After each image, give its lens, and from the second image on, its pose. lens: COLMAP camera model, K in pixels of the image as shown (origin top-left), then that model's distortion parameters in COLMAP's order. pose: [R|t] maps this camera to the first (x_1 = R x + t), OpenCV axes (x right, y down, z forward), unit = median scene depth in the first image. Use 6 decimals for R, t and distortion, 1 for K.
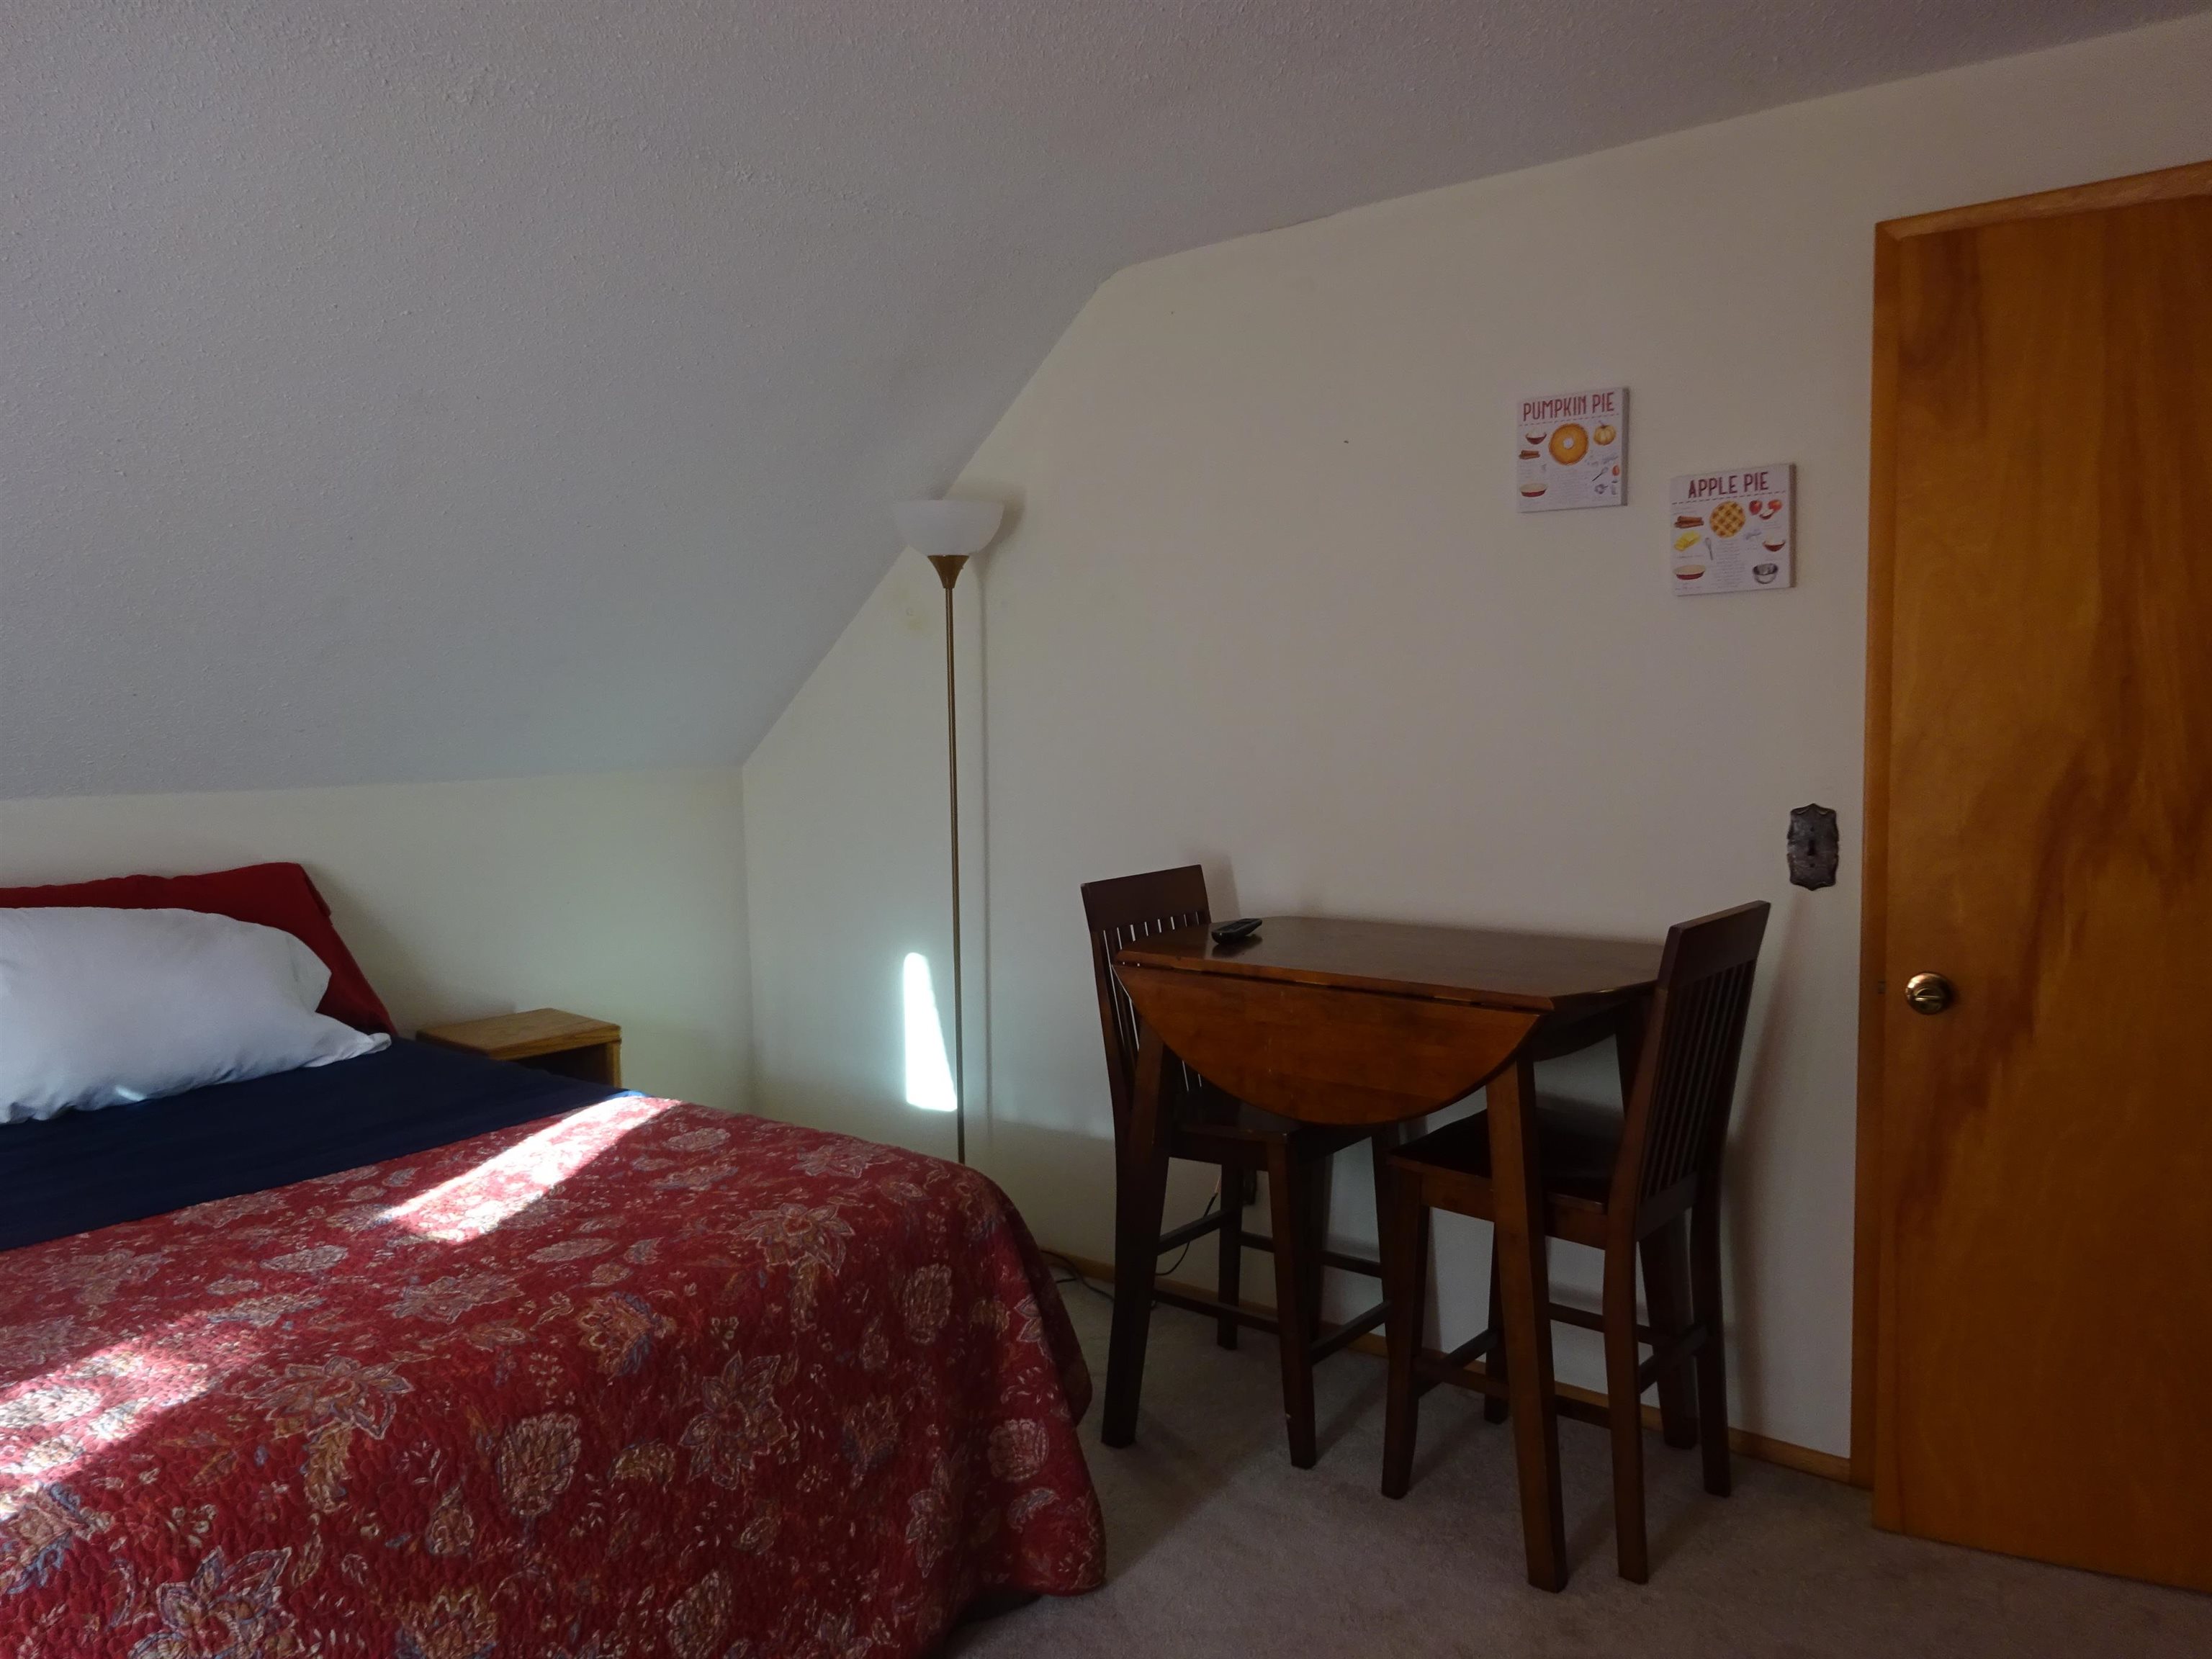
lens RADIAL K [[1591.6, 0, 1103.3], [0, 1591.6, 827.0], [0, 0, 1]] dist [-0.008092, -0.001933]
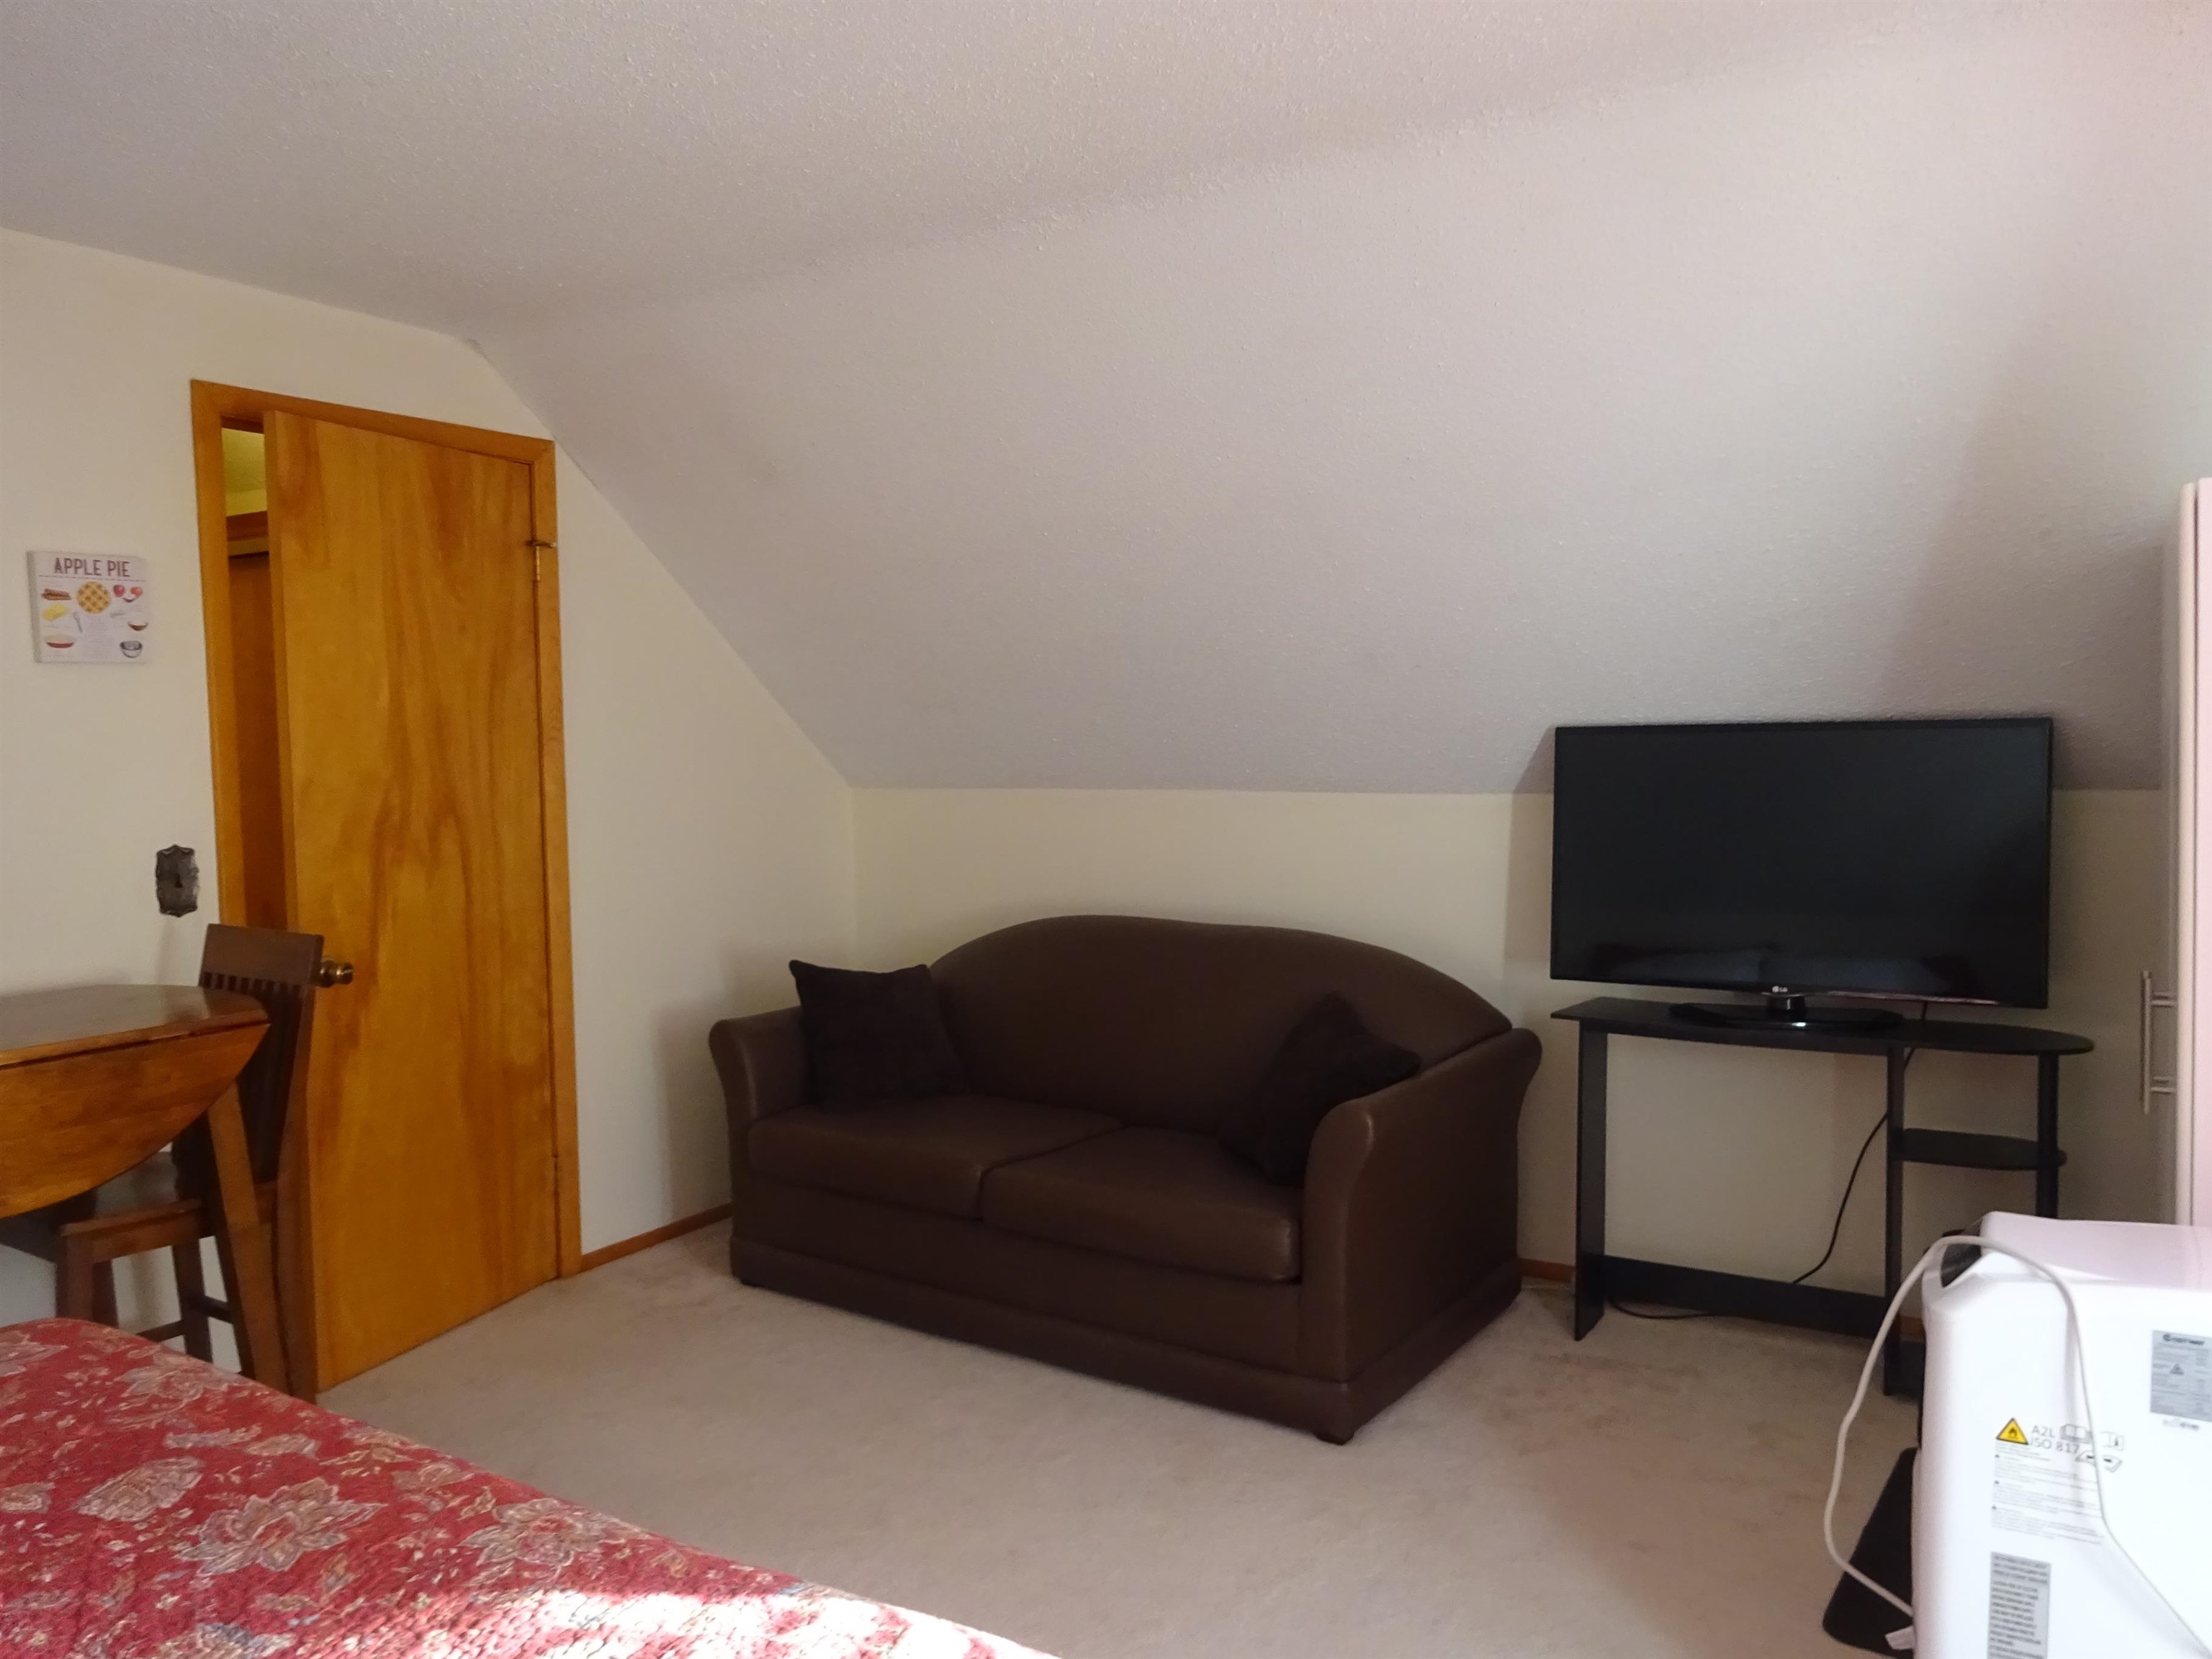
lens RADIAL K [[1591.6, 0, 1104.4], [0, 1591.6, 831.3], [0, 0, 1]] dist [-0.008092, -0.001933]
pose [[-0.152727, -0.041261, 0.987407, -0.835592], [0.100402, 0.993311, 0.057038, -0.022587], [-0.983155, 0.107848, -0.147562, 0.487989]]
